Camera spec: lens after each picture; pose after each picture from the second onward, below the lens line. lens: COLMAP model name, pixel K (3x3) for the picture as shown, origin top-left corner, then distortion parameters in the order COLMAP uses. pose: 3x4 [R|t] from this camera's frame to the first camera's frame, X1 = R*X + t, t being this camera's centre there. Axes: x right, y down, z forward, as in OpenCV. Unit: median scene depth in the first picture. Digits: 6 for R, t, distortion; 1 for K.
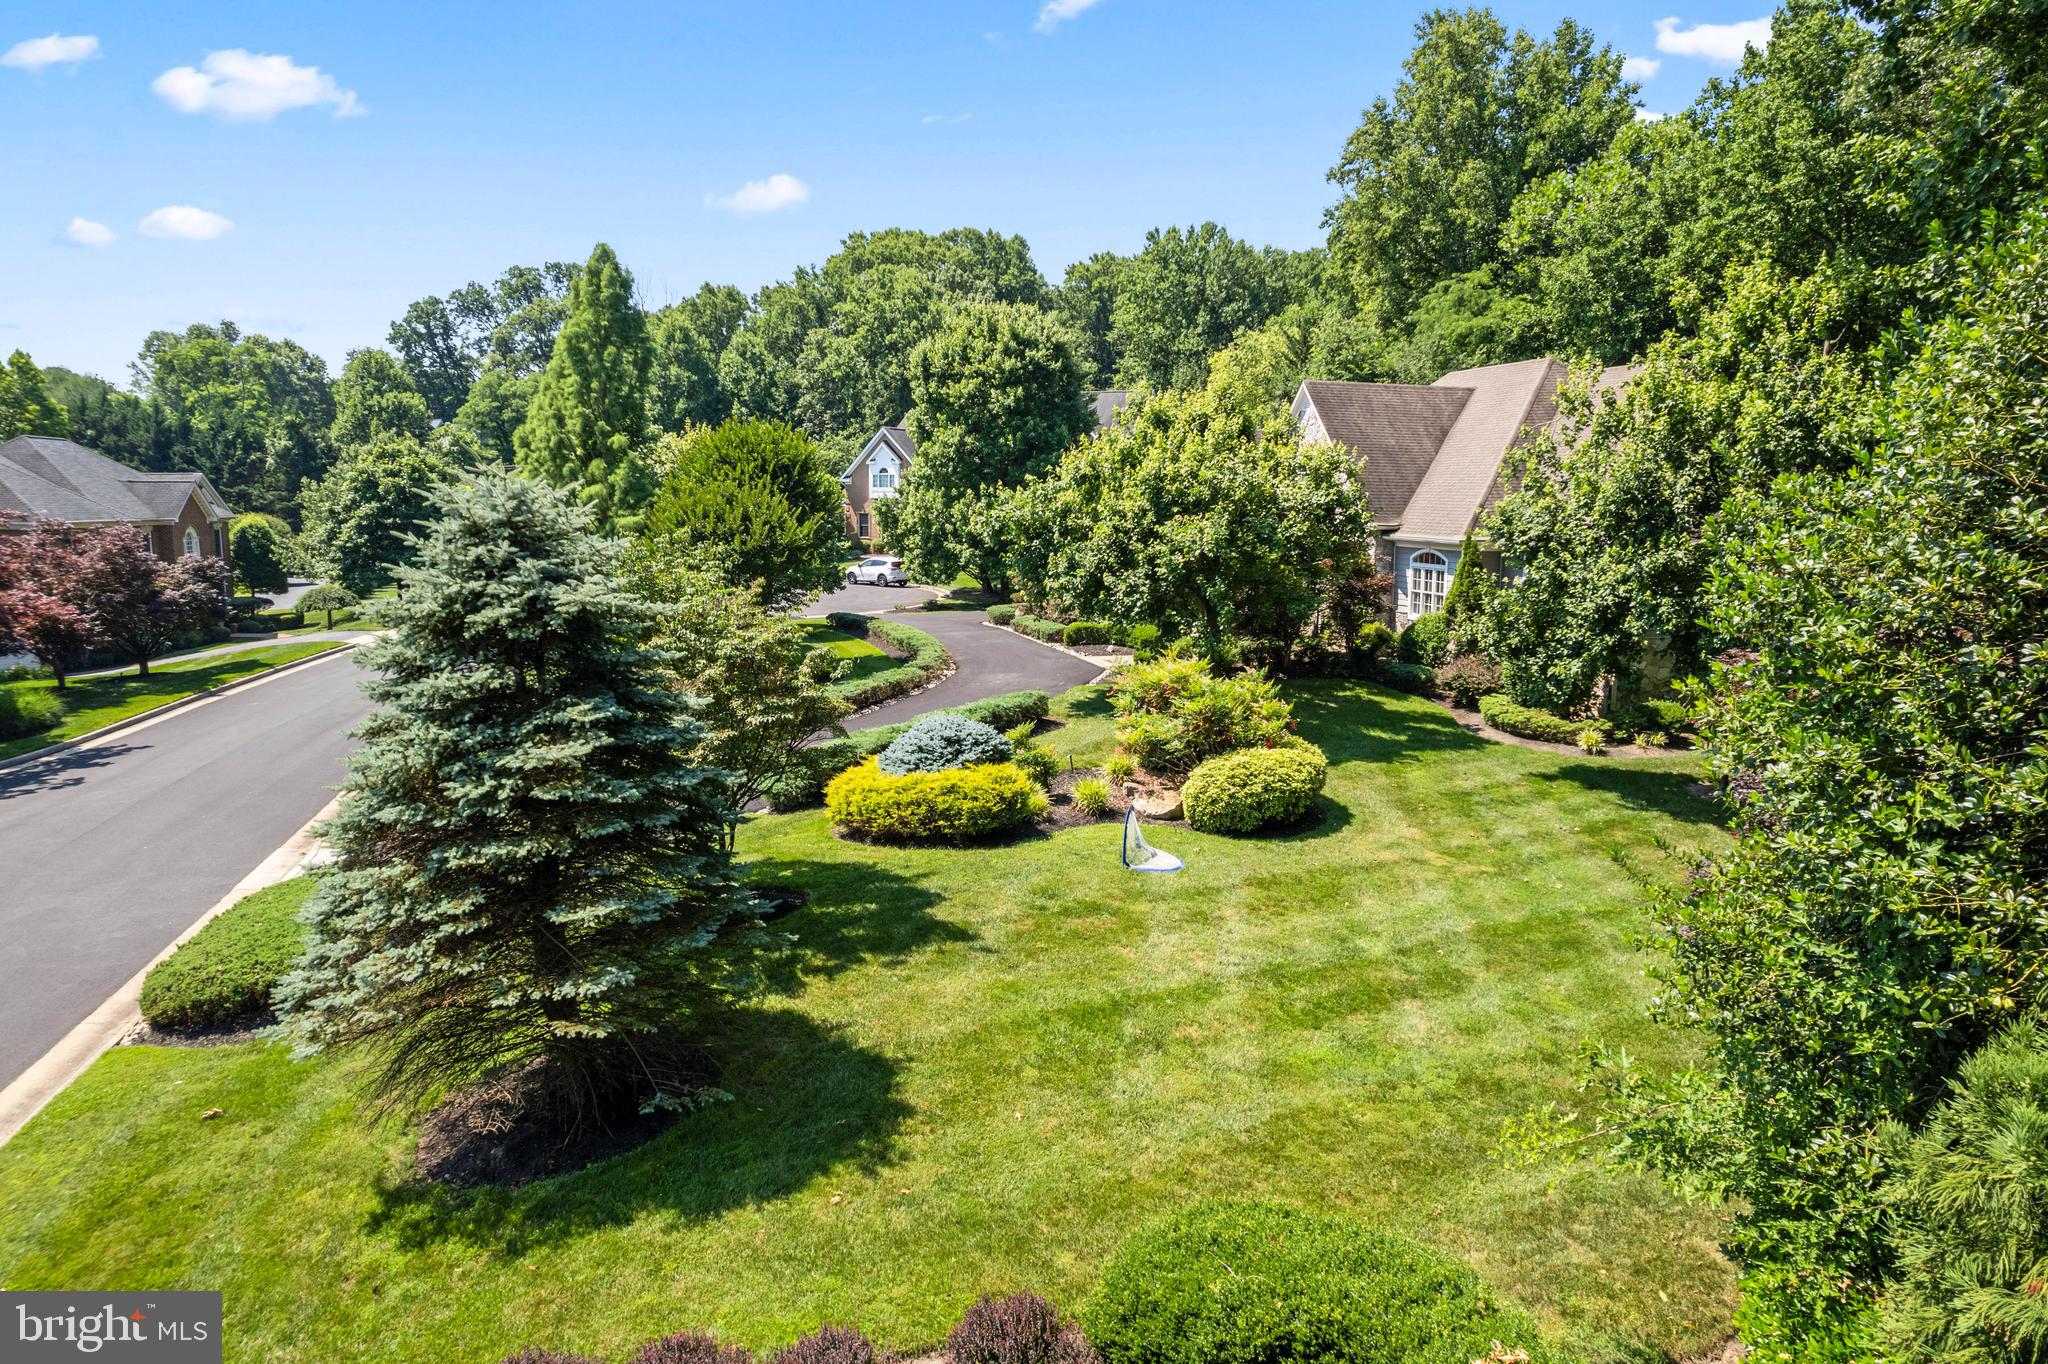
lens RADIAL K [[1313.1, 0, 1029.8], [0, 1313.1, 680.0], [0, 0, 1]] dist [-0.046837, 0.037019]
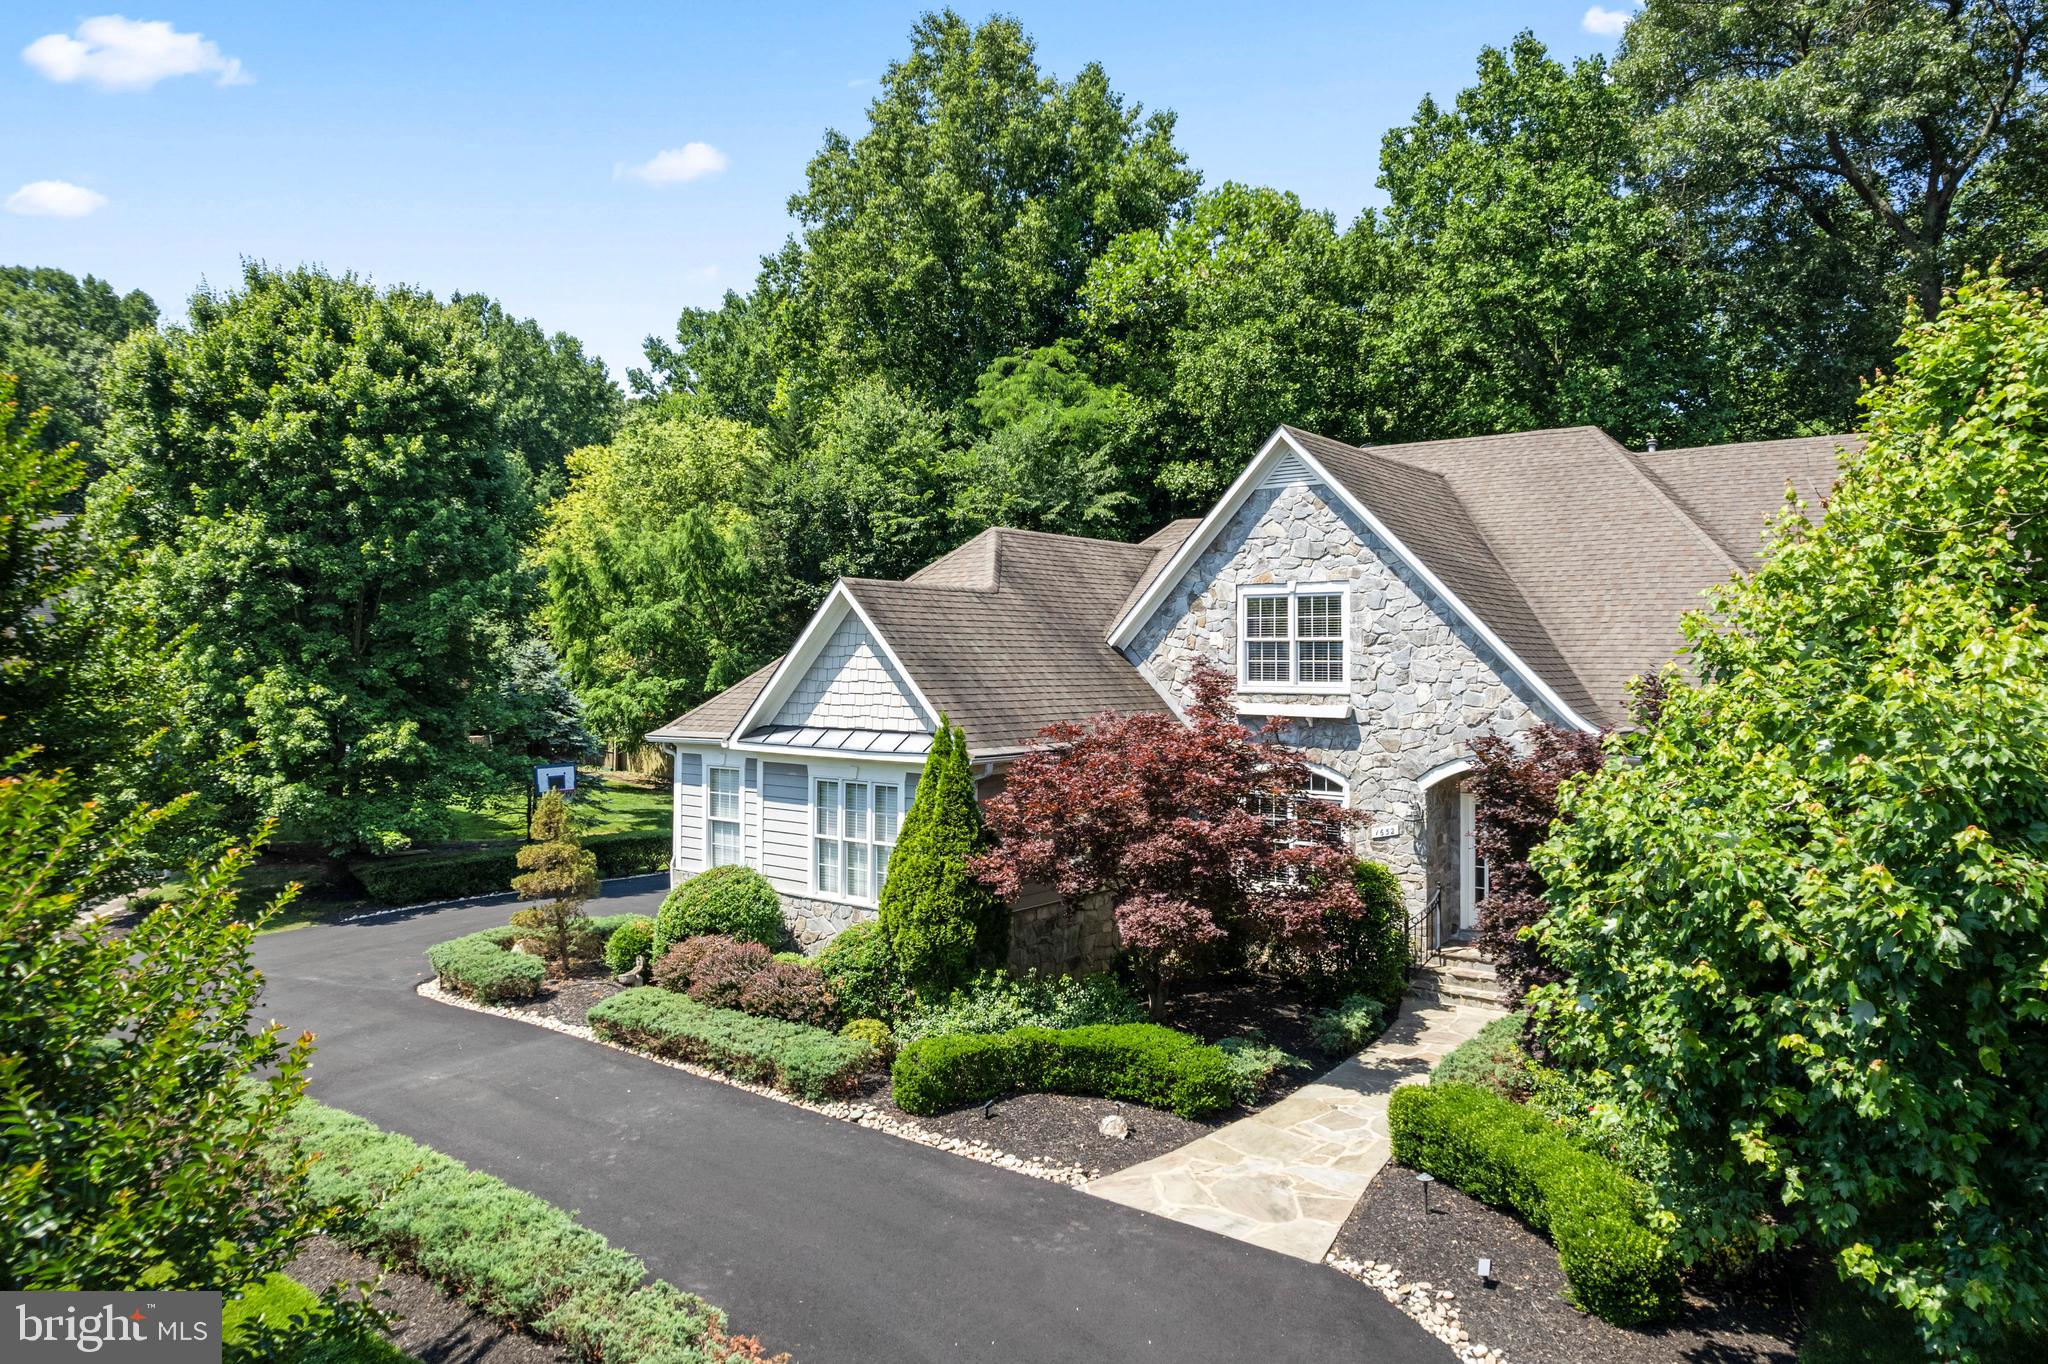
lens RADIAL K [[1313.1, 0, 1035.3], [0, 1313.1, 629.5], [0, 0, 1]] dist [-0.046837, 0.037019]
pose [[0.798824, 0.005116, 0.601543, -0.184146], [0.089540, 0.987813, -0.127308, -0.126476], [-0.594863, 0.155559, 0.788631, 0.850557]]
